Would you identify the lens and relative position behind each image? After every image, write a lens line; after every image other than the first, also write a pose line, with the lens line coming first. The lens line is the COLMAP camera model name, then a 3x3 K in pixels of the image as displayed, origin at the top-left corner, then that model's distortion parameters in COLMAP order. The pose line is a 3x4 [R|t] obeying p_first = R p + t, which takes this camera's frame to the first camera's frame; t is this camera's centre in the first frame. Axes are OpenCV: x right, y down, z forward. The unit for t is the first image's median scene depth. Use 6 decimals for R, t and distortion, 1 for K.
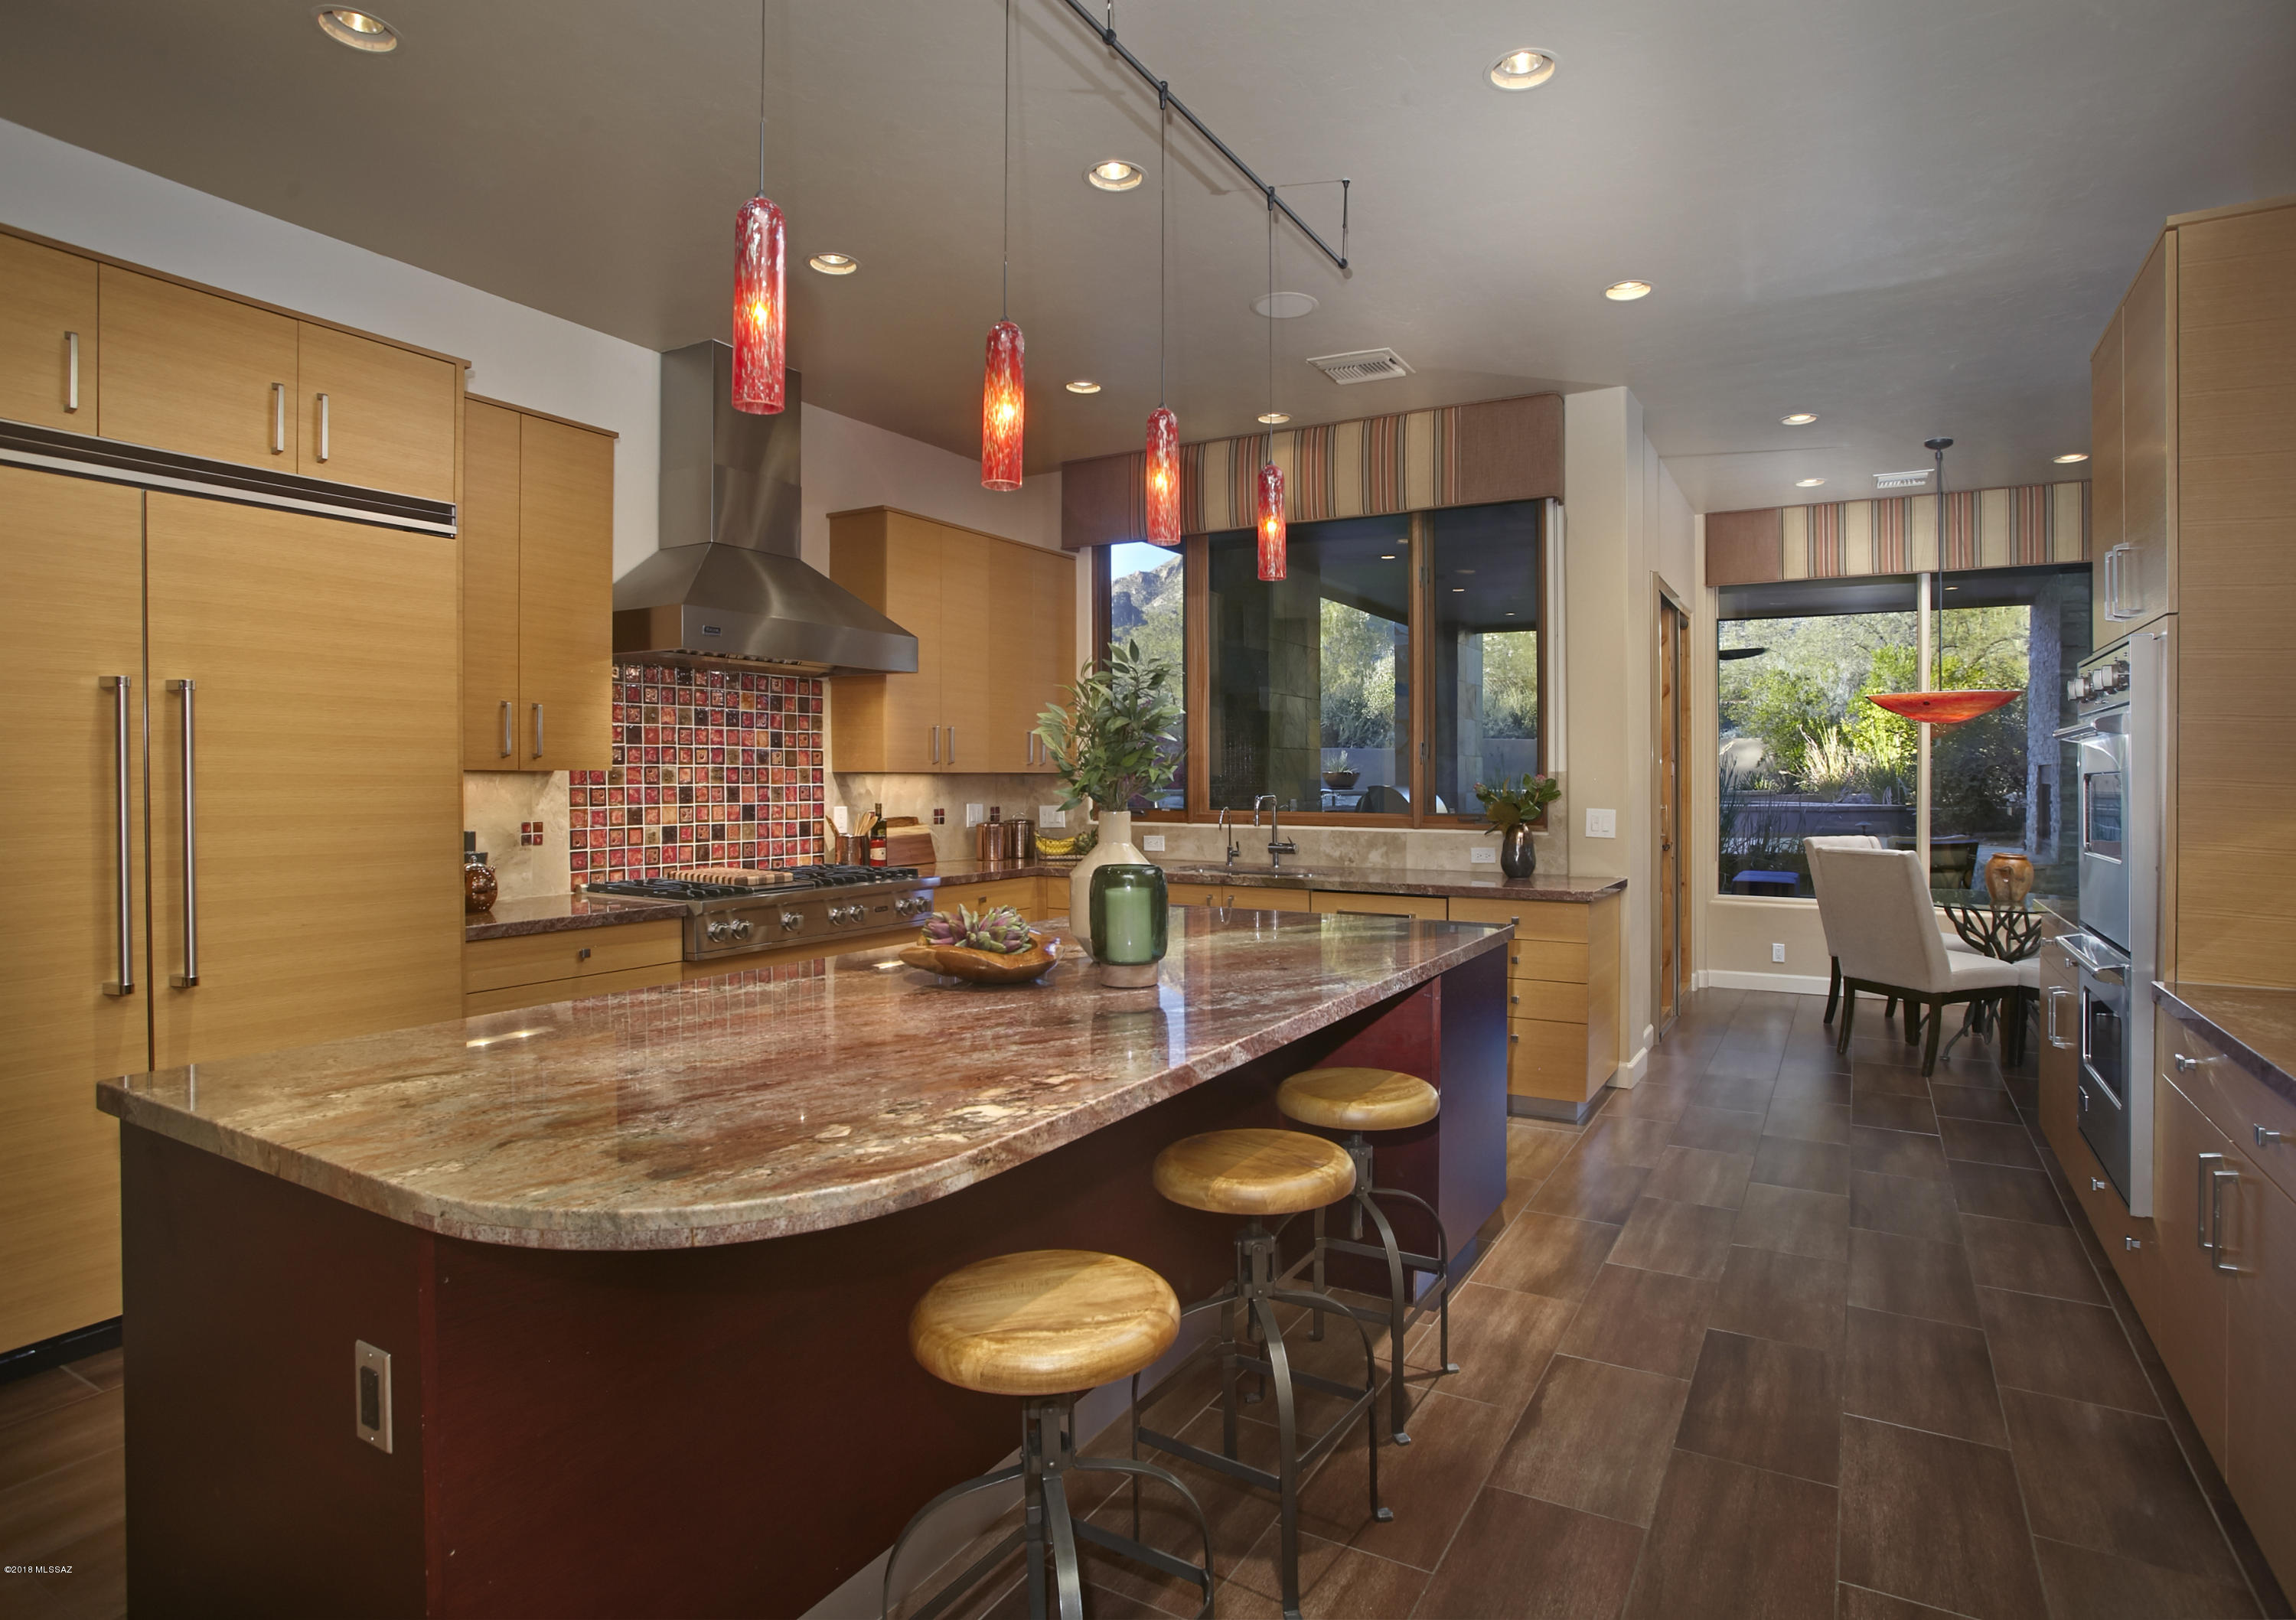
lens RADIAL K [[1243.1, 0, 1143.3], [0, 1243.1, 793.2], [0, 0, 1]] dist [0.005132, 0.000849]
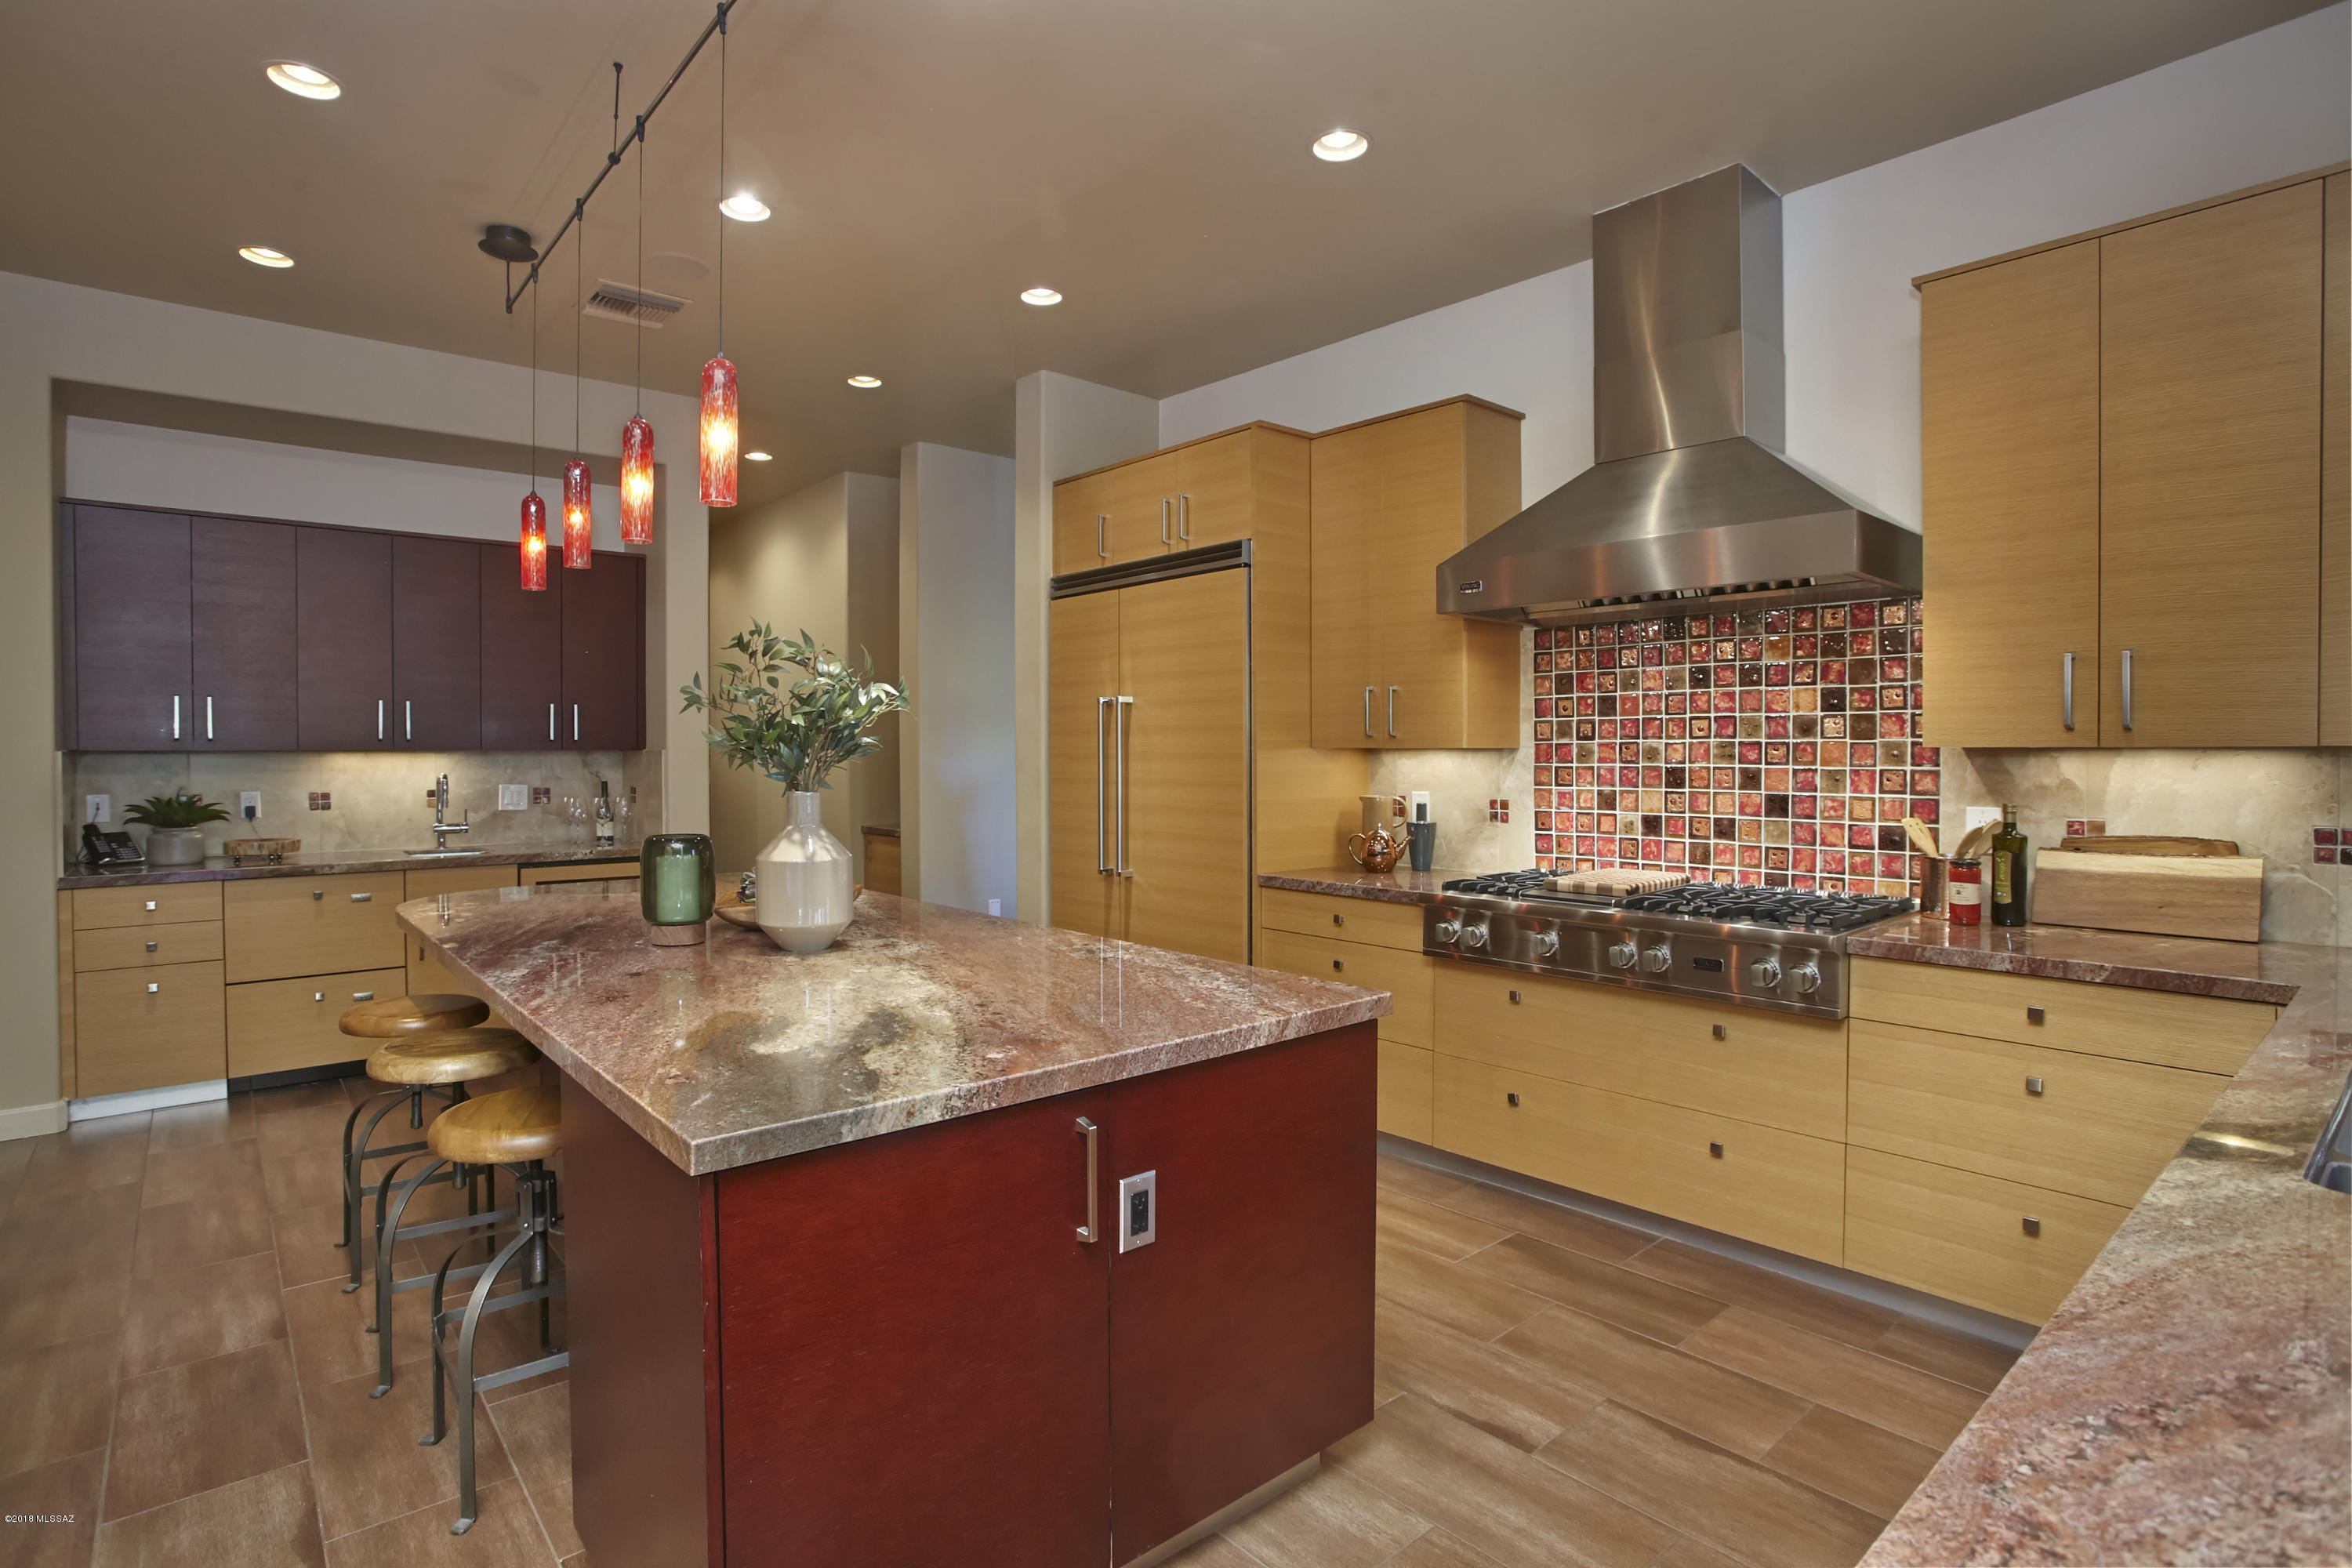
lens RADIAL K [[1205.4, 0, 1172.5], [0, 1205.4, 770.3], [0, 0, 1]] dist [-0.006988, -0.001163]
pose [[-0.296227, 0.016203, -0.954980, 0.473332], [-0.011851, 0.999717, 0.020638, -0.015648], [0.955044, 0.017431, -0.295951, 0.943678]]
